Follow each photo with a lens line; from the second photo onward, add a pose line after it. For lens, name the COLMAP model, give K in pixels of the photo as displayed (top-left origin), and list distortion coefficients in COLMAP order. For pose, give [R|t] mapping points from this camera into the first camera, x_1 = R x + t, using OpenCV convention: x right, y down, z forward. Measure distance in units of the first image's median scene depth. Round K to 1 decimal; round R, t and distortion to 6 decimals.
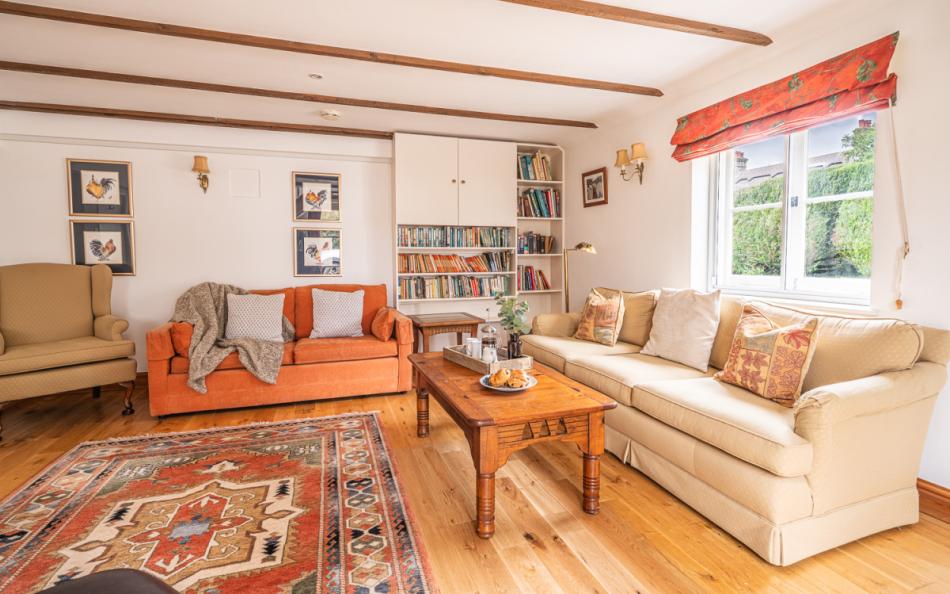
lens RADIAL K [[448.5, 0, 476.5], [0, 448.5, 276.4], [0, 0, 1]] dist [0.001937, 0.000517]
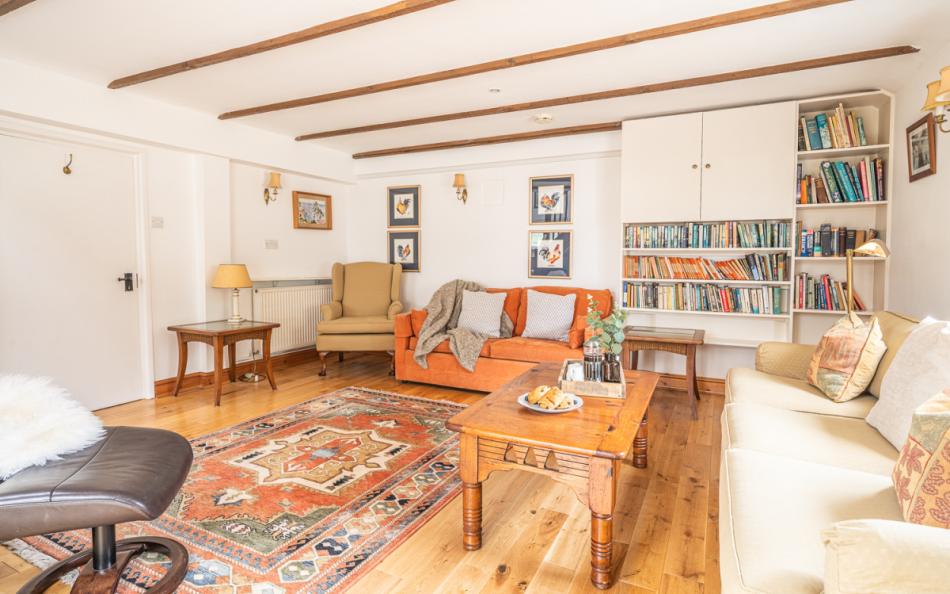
lens RADIAL K [[491.0, 0, 476.3], [0, 491.0, 277.3], [0, 0, 1]] dist [0.000785, 0.000683]
pose [[0.705709, 0.033777, -0.707696, 0.359553], [-0.038142, 0.999226, 0.009656, -0.007461], [0.707474, 0.020179, 0.706451, 0.117378]]
